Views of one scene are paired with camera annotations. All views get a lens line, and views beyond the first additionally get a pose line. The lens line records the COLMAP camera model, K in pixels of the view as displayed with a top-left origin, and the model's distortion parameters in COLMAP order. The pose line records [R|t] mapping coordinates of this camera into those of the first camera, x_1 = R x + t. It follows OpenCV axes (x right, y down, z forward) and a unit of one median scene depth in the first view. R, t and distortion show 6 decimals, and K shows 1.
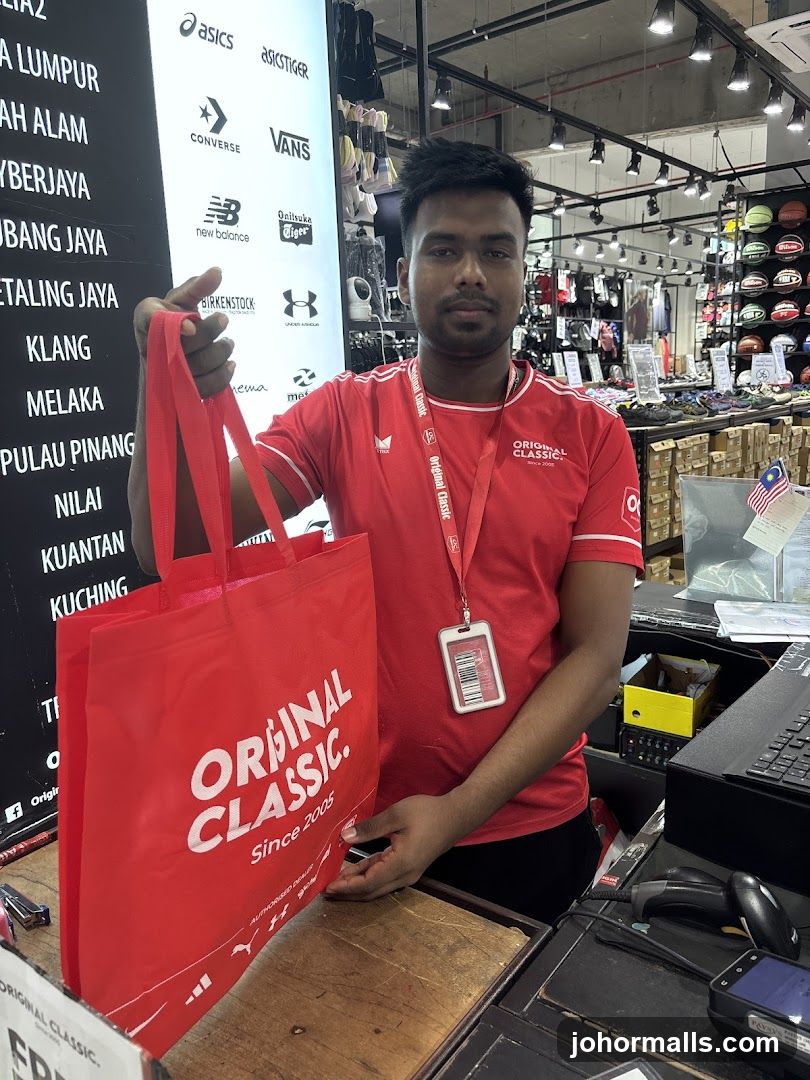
lens RADIAL K [[843.0, 0, 413.9], [0, 843.0, 550.0], [0, 0, 1]] dist [0.045325, -0.055411]
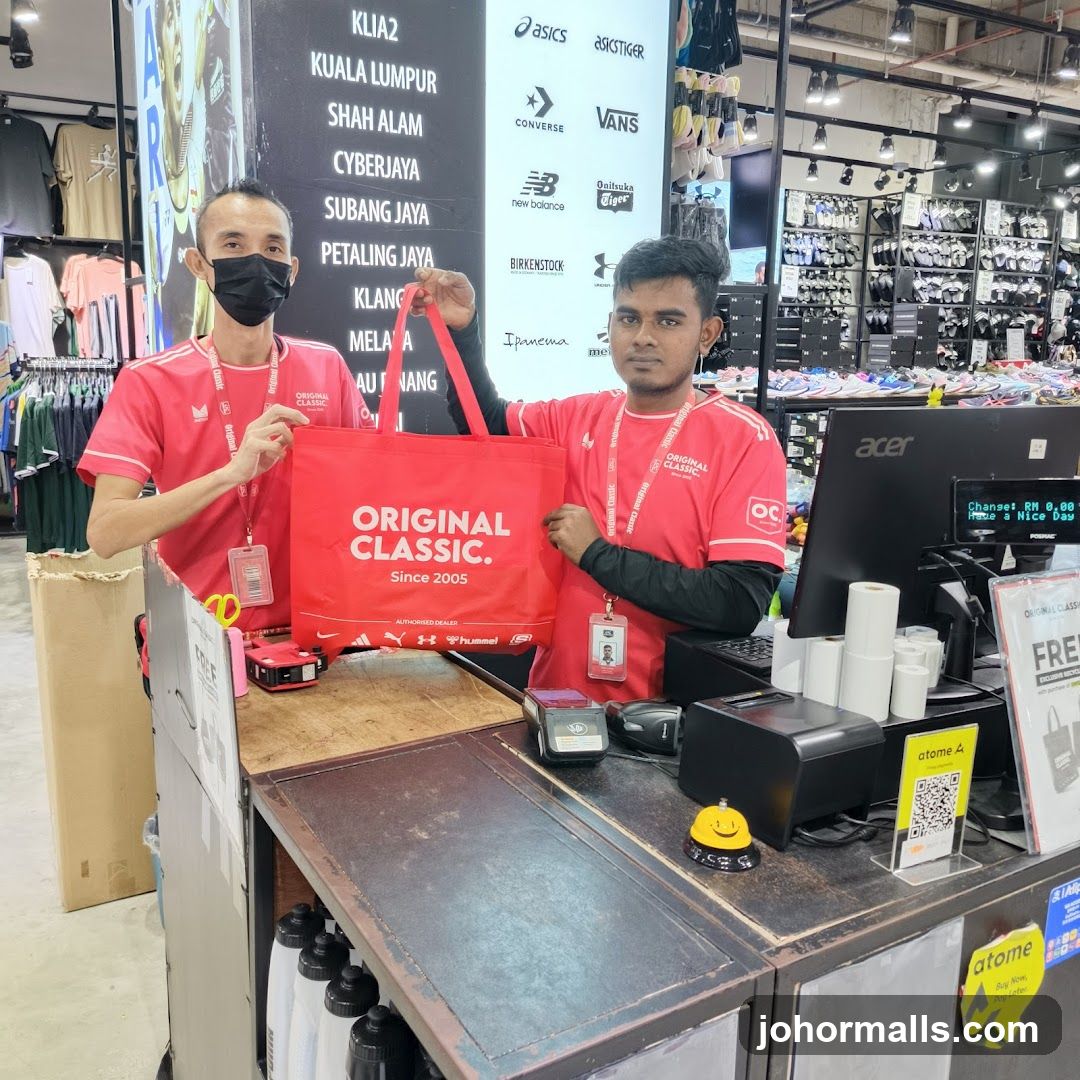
lens RADIAL K [[1037.9, 0, 540.0], [0, 1037.9, 540.0], [0, 0, 1]] dist [0.055251, -0.080606]
pose [[0.923212, 0.124501, -0.363563, 0.393202], [-0.128916, 0.991580, 0.012203, 0.065446], [0.362022, 0.035603, 0.931489, -0.328520]]
